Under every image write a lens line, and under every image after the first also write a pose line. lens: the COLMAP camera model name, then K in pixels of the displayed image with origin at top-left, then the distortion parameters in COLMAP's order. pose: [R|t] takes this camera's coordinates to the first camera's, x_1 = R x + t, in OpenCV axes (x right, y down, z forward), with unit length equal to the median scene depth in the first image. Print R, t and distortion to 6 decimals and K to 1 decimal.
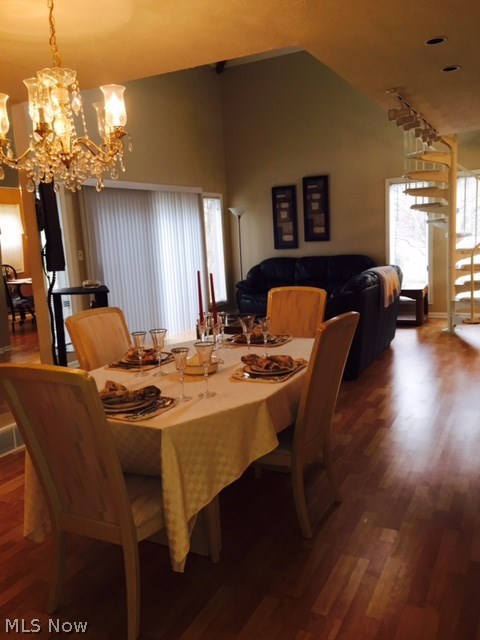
lens RADIAL K [[539.8, 0, 239.5], [0, 539.8, 320.4], [0, 0, 1]] dist [0.062332, -0.087615]
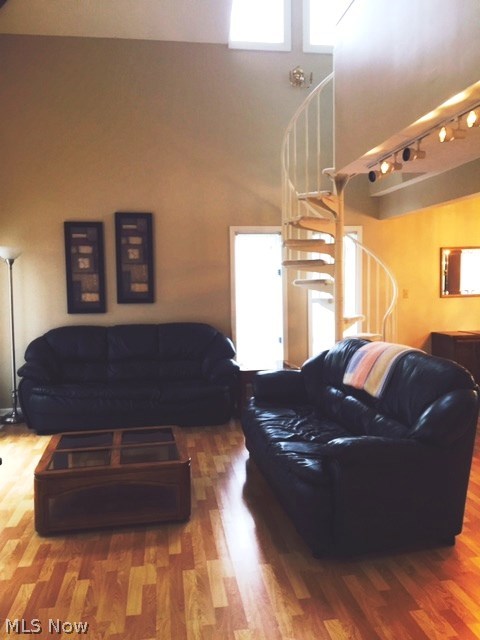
lens RADIAL K [[539.8, 0, 240.2], [0, 539.8, 318.0], [0, 0, 1]] dist [0.062332, -0.087615]
pose [[0.808362, 0.009122, 0.588615, -0.161015], [0.064999, 0.992383, -0.104644, -0.045114], [-0.585086, 0.122850, 0.801612, 0.360858]]
